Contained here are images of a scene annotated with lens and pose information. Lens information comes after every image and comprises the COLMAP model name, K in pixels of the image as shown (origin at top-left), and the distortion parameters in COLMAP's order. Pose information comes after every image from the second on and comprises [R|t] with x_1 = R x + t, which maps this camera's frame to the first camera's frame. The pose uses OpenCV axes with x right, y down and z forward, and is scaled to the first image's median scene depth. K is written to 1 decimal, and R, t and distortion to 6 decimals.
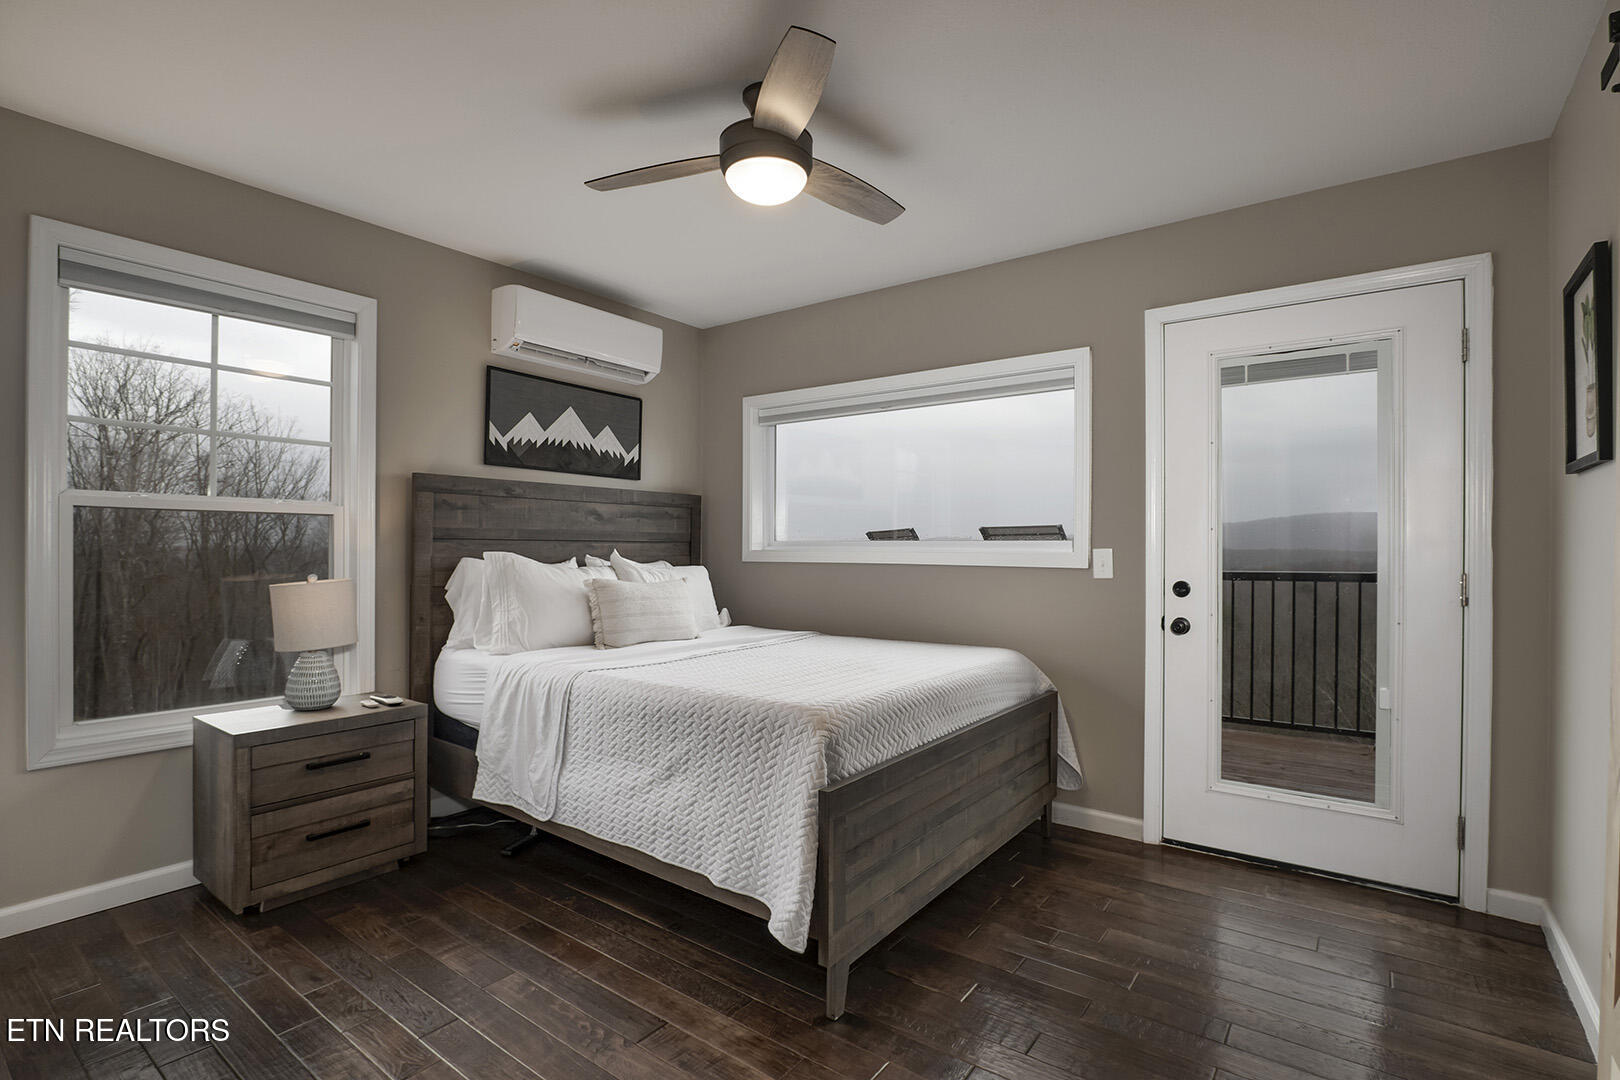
lens RADIAL K [[762.3, 0, 808.2], [0, 762.3, 540.6], [0, 0, 1]] dist [-0.015666, 0.000117]
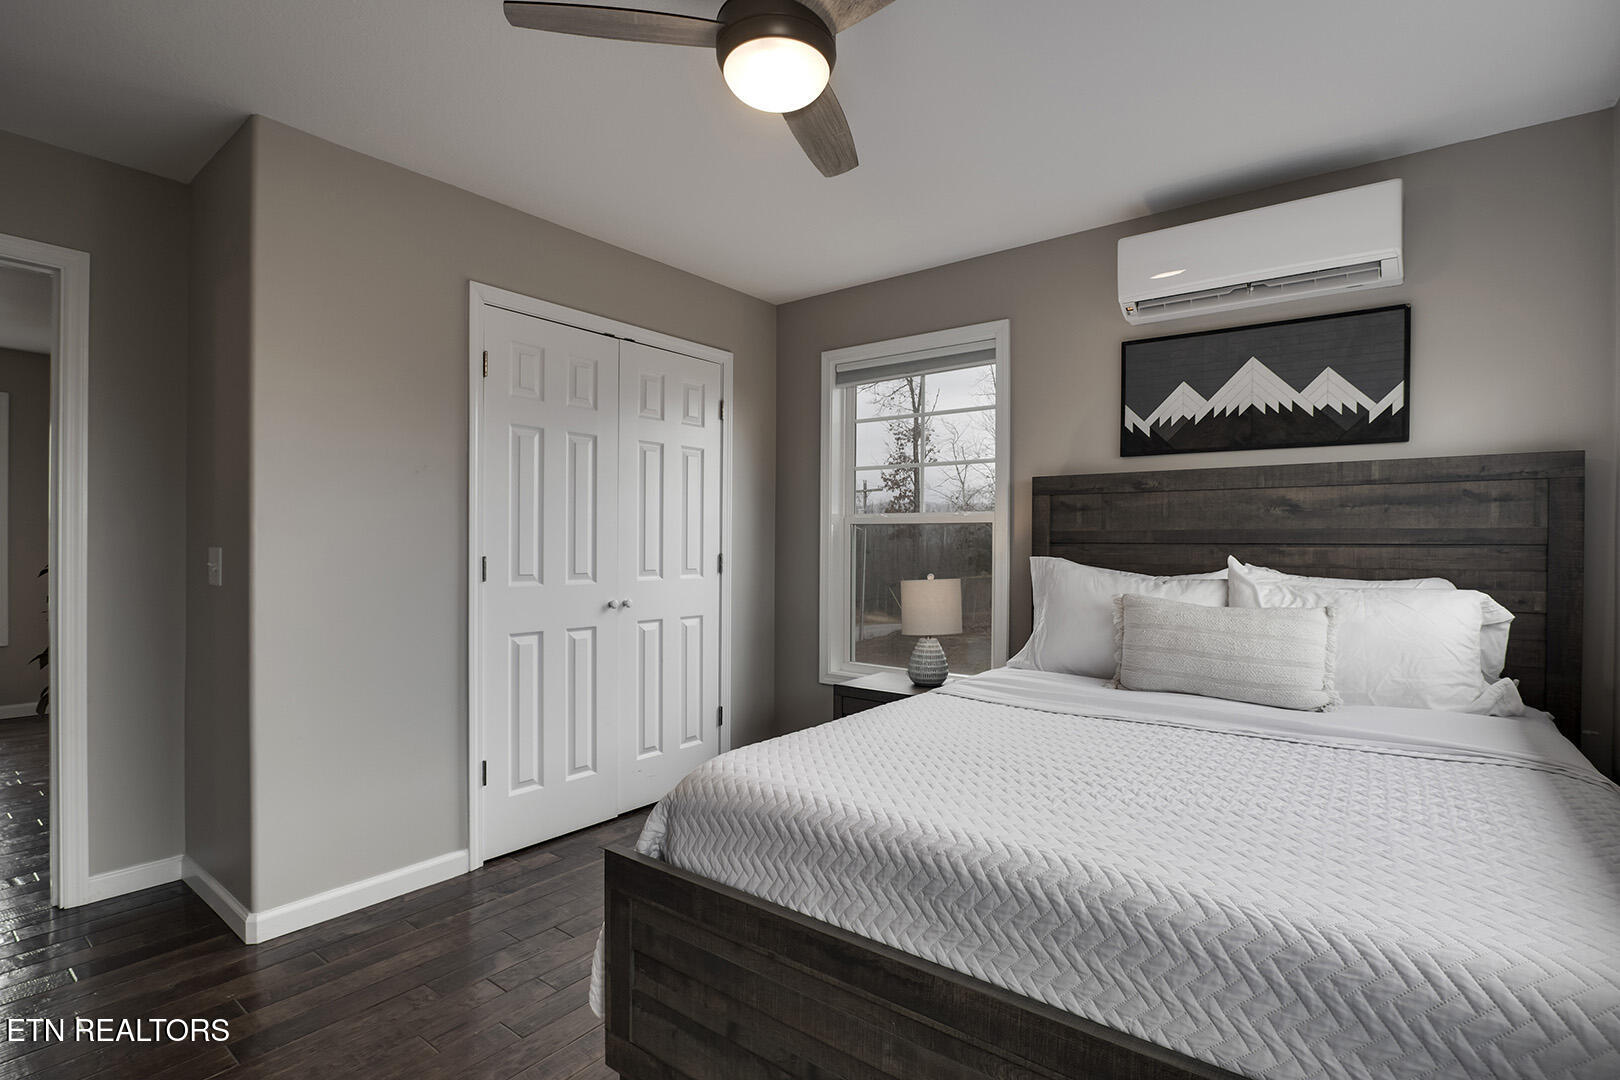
lens RADIAL K [[762.3, 0, 808.1], [0, 762.3, 544.8], [0, 0, 1]] dist [-0.015666, 0.000117]
pose [[-0.002775, -0.006560, -0.999975, 0.432102], [0.002723, 0.999975, -0.006567, 0.004784], [0.999992, -0.002741, -0.002757, 0.626320]]
